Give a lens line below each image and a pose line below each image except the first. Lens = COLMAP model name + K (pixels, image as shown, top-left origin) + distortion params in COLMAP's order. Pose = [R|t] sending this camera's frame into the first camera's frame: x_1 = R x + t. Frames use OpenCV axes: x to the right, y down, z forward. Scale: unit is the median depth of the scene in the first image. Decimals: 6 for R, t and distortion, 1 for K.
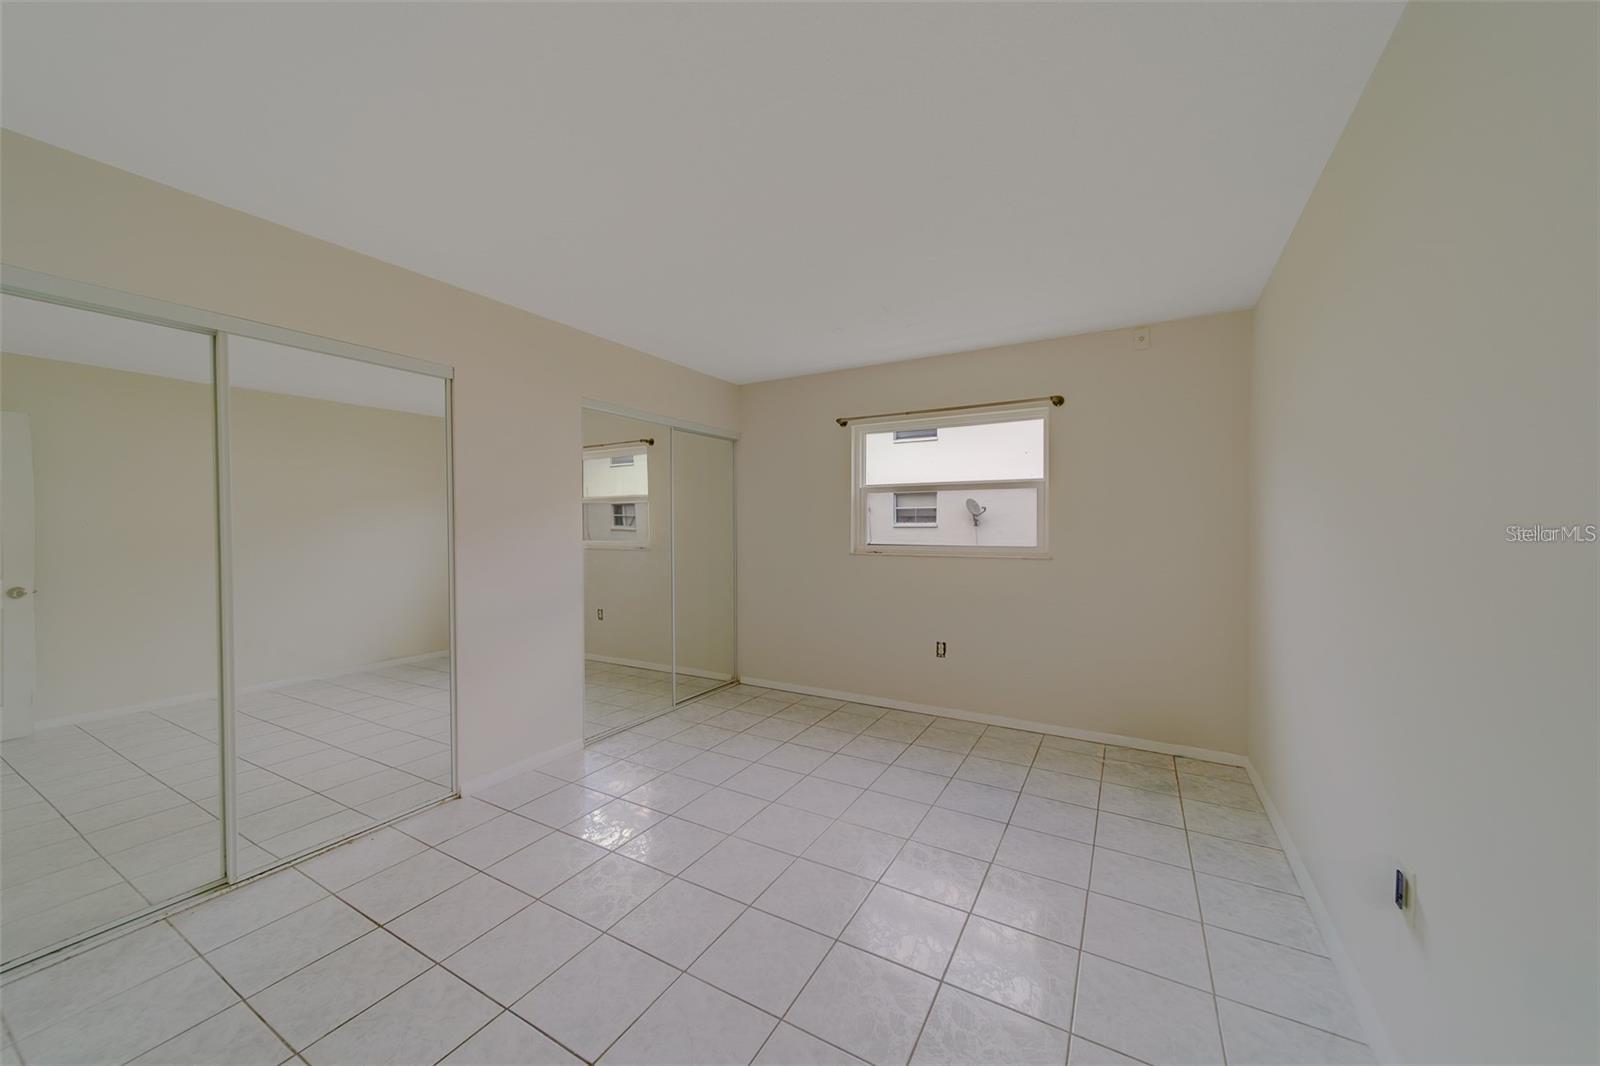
lens RADIAL K [[580.3, 0, 800.0], [0, 580.3, 533.0], [0, 0, 1]] dist [0.000562, -0.000110]
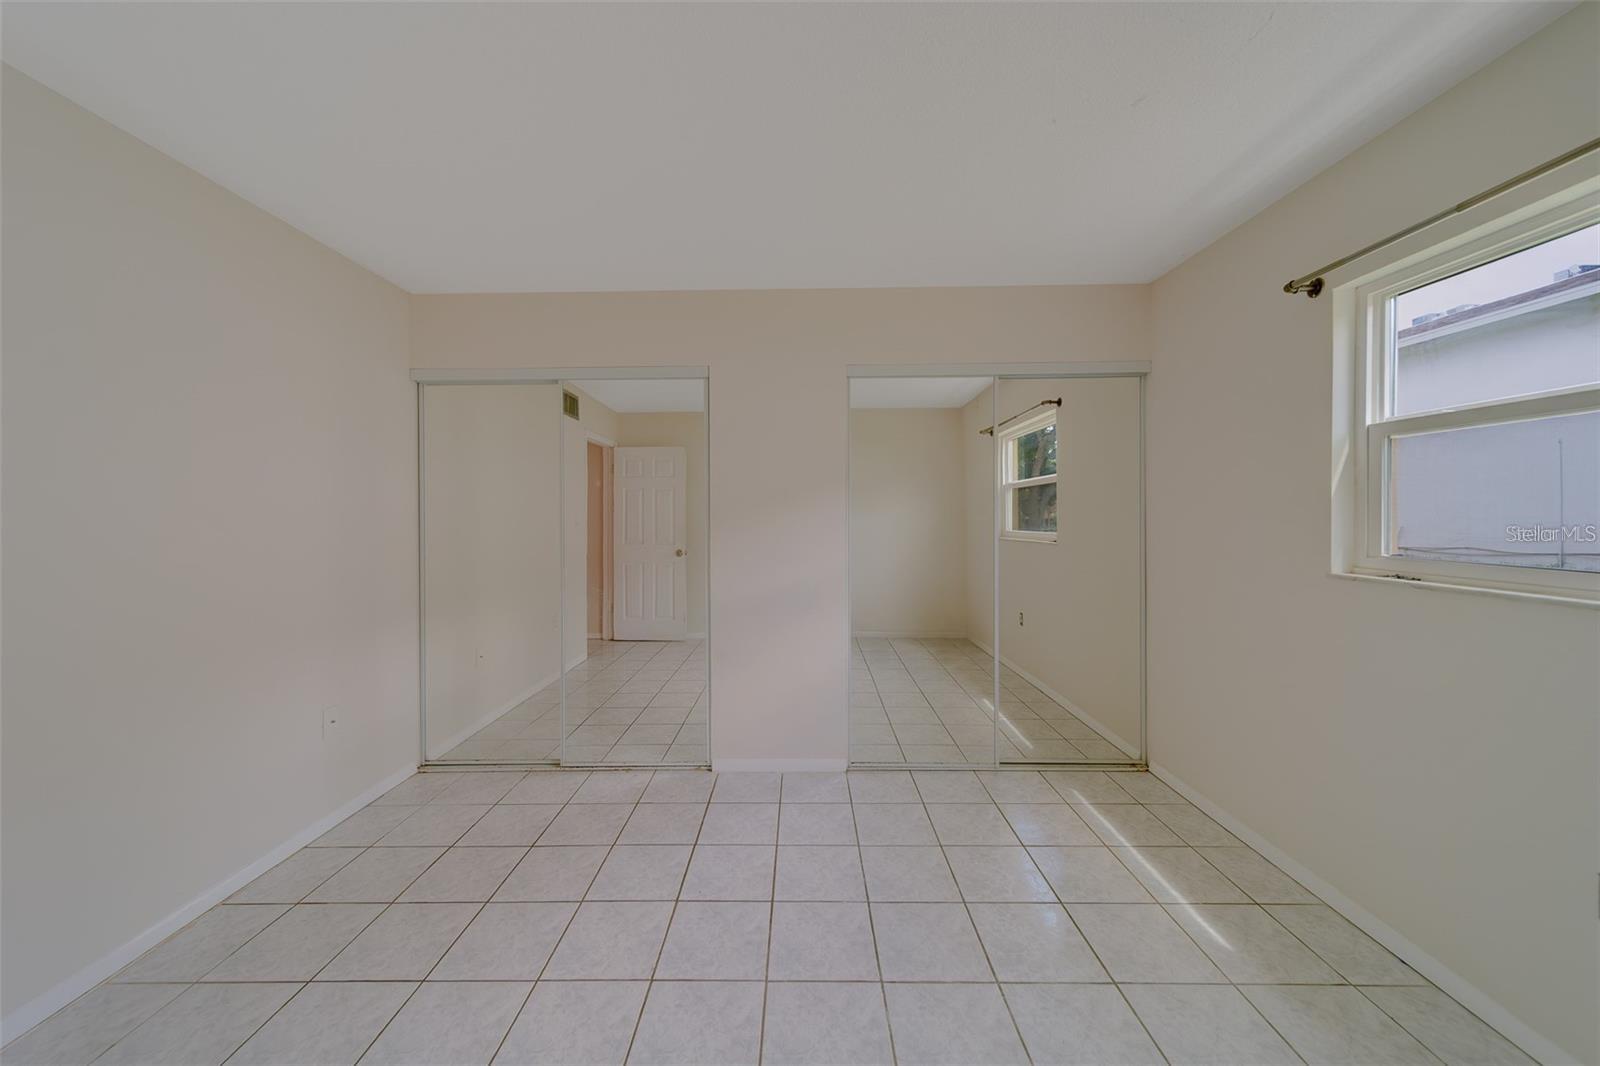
lens RADIAL K [[580.3, 0, 800.0], [0, 580.3, 533.0], [0, 0, 1]] dist [0.000562, -0.000110]
pose [[0.485161, 0.031406, -0.873861, 0.286659], [-0.008939, 0.999481, 0.030958, -0.010779], [0.874379, -0.007209, 0.485190, 0.437204]]
